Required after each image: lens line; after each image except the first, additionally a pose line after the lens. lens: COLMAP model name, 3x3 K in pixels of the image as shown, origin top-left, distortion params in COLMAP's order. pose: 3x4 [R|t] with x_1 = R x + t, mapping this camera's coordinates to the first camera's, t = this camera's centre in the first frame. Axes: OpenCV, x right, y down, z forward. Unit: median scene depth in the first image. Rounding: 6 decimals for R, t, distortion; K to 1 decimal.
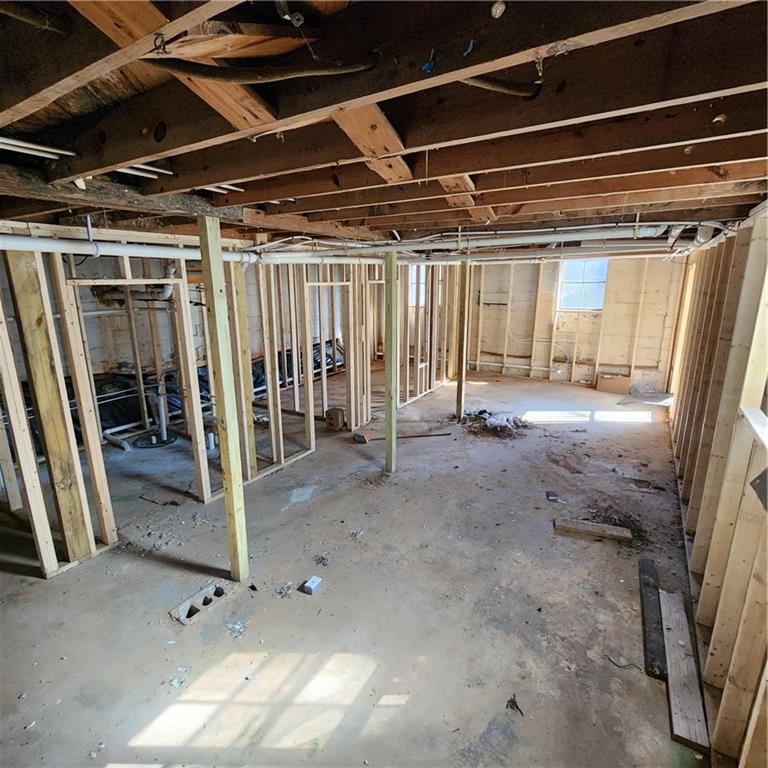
lens RADIAL K [[425.3, 0, 380.3], [0, 425.3, 376.3], [0, 0, 1]] dist [-0.002136, 0.000317]
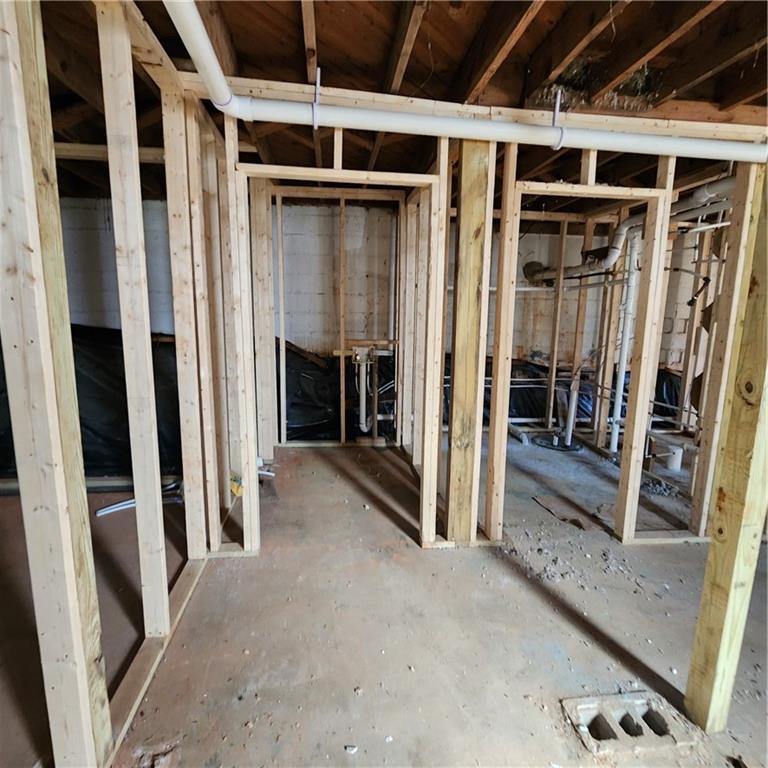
lens RADIAL K [[428.1, 0, 375.9], [0, 428.1, 375.1], [0, 0, 1]] dist [-0.001976, -0.000413]
pose [[0.627942, 0.135206, -0.766426, -0.135317], [-0.197243, 0.980289, 0.011330, 0.084963], [0.752851, 0.144057, 0.642233, 0.190621]]
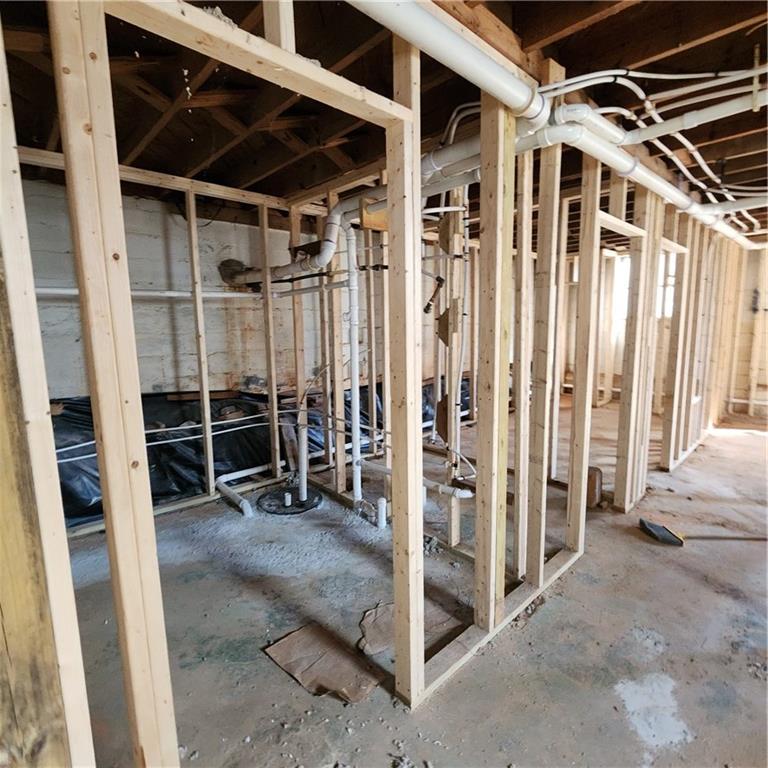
lens RADIAL K [[425.3, 0, 380.3], [0, 425.3, 376.3], [0, 0, 1]] dist [-0.002136, 0.000317]
pose [[0.967614, 0.021982, -0.251474, -0.259902], [-0.046170, 0.994808, -0.090694, 0.023724], [0.248175, 0.099367, 0.963606, 0.436051]]
